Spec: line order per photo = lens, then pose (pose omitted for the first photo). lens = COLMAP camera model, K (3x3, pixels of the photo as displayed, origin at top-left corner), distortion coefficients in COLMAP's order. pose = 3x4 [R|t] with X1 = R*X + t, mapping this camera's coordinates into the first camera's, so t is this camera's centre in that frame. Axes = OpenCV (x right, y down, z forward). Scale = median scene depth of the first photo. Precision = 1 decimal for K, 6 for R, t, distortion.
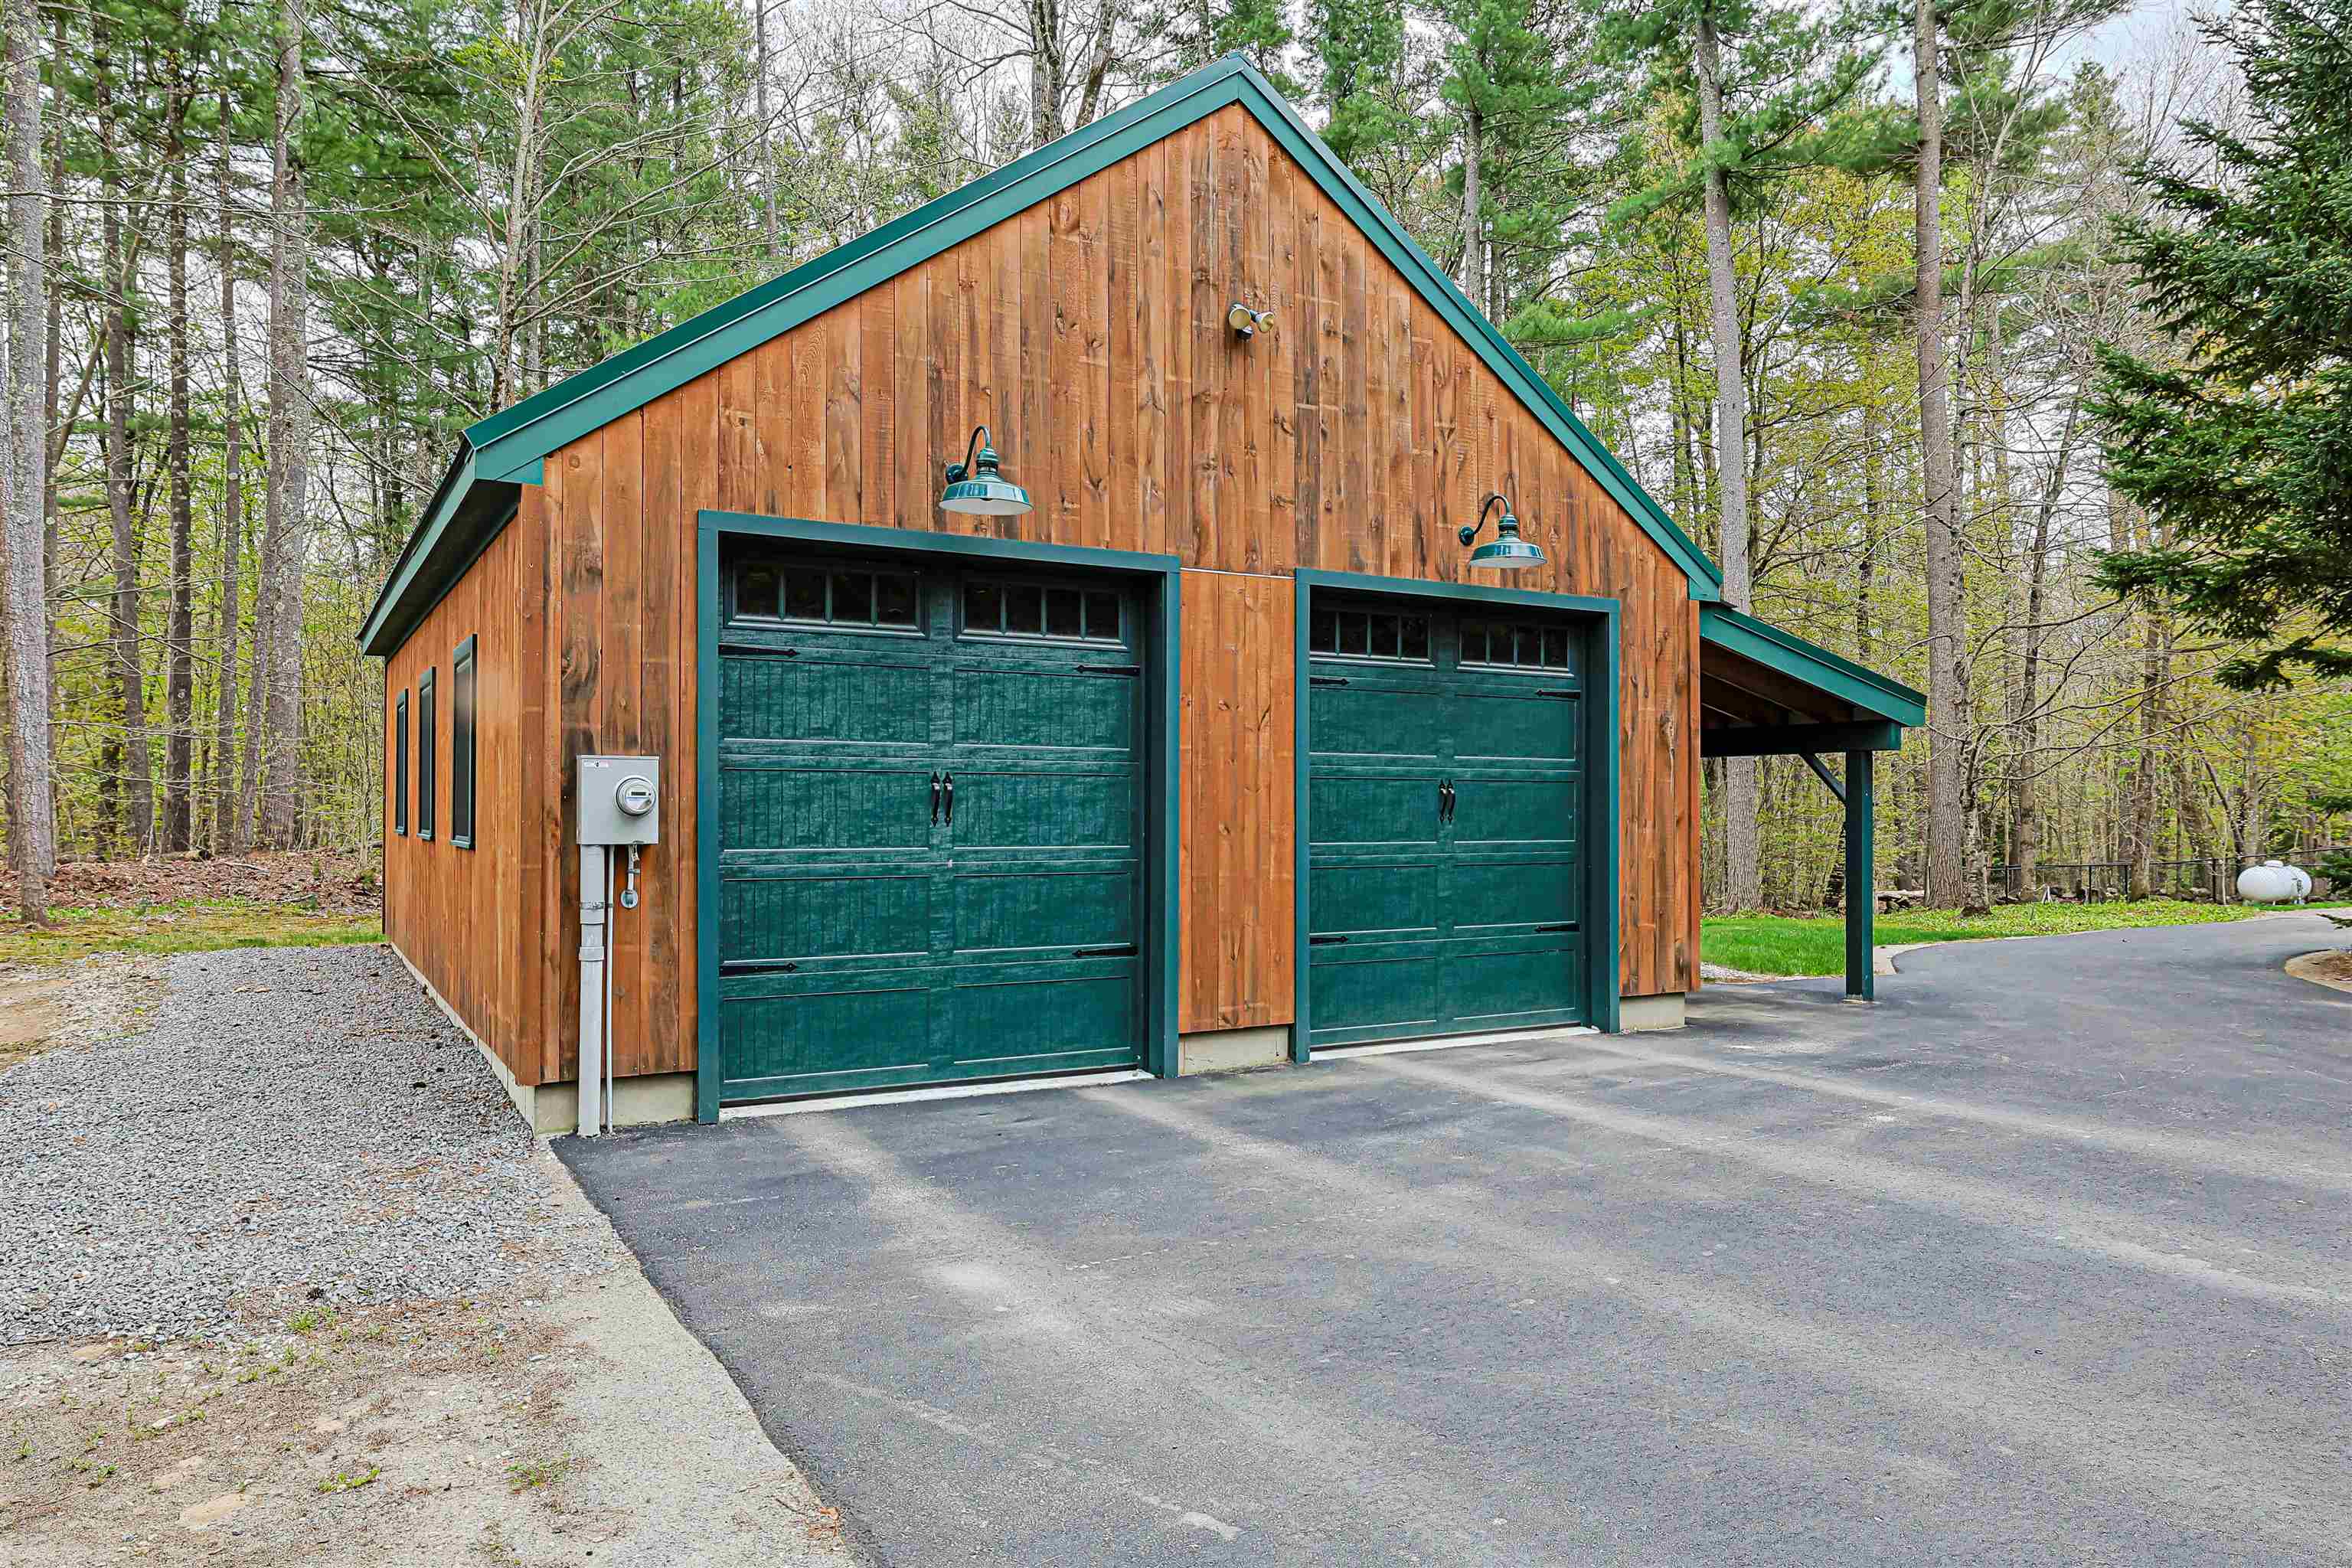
lens RADIAL K [[1523.0, 0, 1176.0], [0, 1523.0, 784.0], [0, 0, 1]] dist [-0.000859, -0.000163]
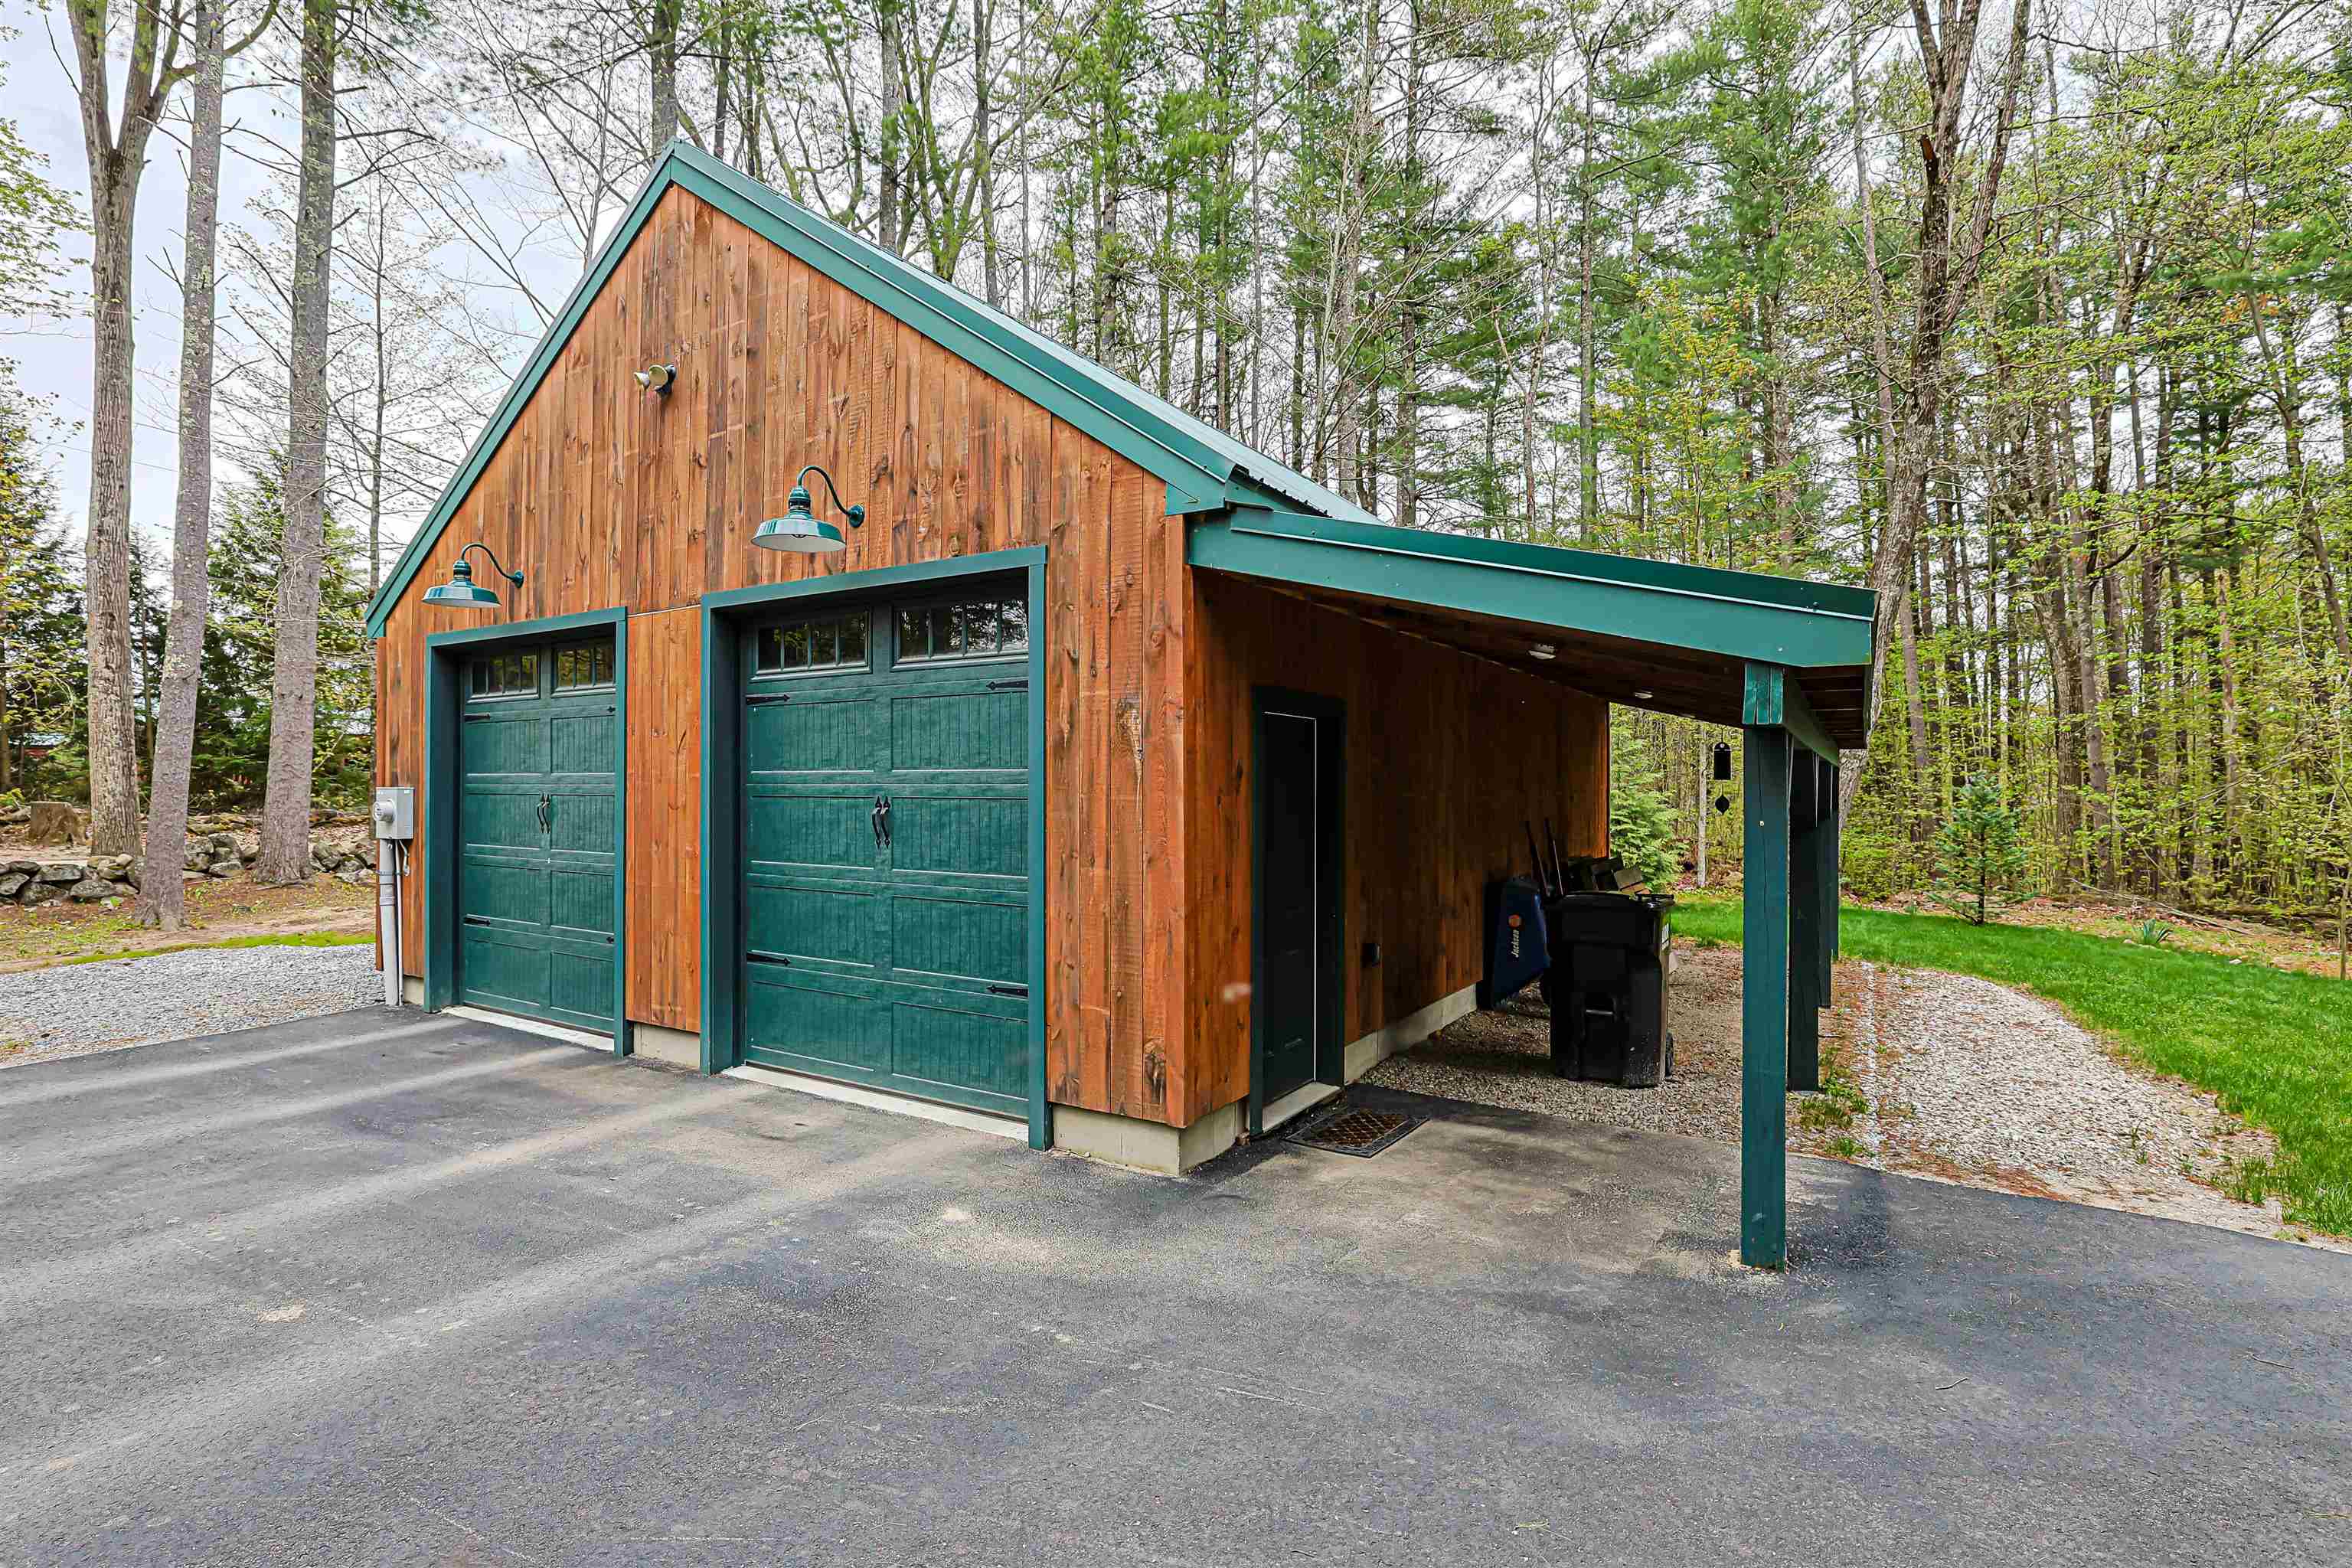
lens RADIAL K [[1142.3, 0, 1176.0], [0, 1142.3, 784.0], [0, 0, 1]] dist [0.000226, 0.000063]
pose [[0.447269, -0.008285, -0.894361, 0.855015], [0.006875, 0.999959, -0.005824, -0.005723], [0.894373, -0.003544, 0.447307, 0.874406]]
